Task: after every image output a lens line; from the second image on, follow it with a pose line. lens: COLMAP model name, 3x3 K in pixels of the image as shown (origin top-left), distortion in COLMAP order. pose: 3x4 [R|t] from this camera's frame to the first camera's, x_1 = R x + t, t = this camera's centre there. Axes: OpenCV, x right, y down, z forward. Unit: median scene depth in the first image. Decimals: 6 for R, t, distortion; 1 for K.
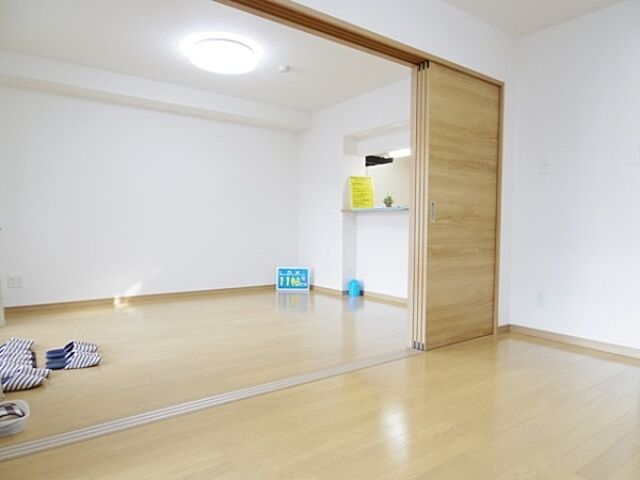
lens RADIAL K [[435.1, 0, 320.0], [0, 435.1, 240.0], [0, 0, 1]] dist [-0.003973, 0.028575]
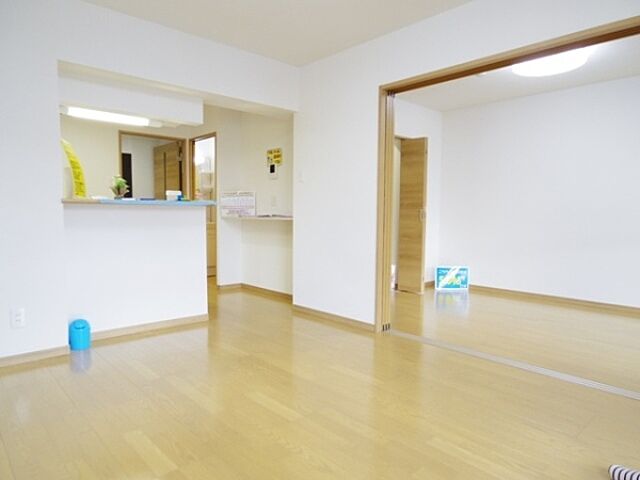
lens RADIAL K [[435.1, 0, 320.0], [0, 435.1, 240.0], [0, 0, 1]] dist [-0.003973, 0.028575]
pose [[-0.096295, -0.069834, 0.992900, -0.525473], [0.015813, 0.997303, 0.071677, -0.052746], [-0.995227, 0.022603, -0.094931, 0.734491]]
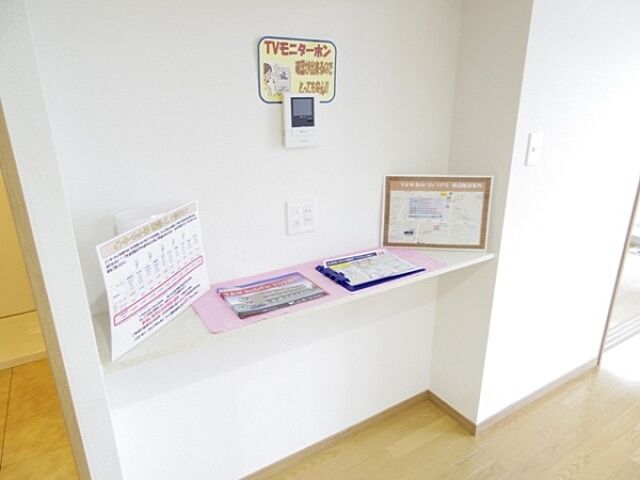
lens RADIAL K [[435.1, 0, 320.0], [0, 435.1, 240.0], [0, 0, 1]] dist [-0.003973, 0.028575]
pose [[-0.995269, -0.032311, 0.091633, 0.371705], [0.002219, 0.935279, 0.353903, -0.159549], [-0.097137, 0.352432, -0.930782, 1.016763]]
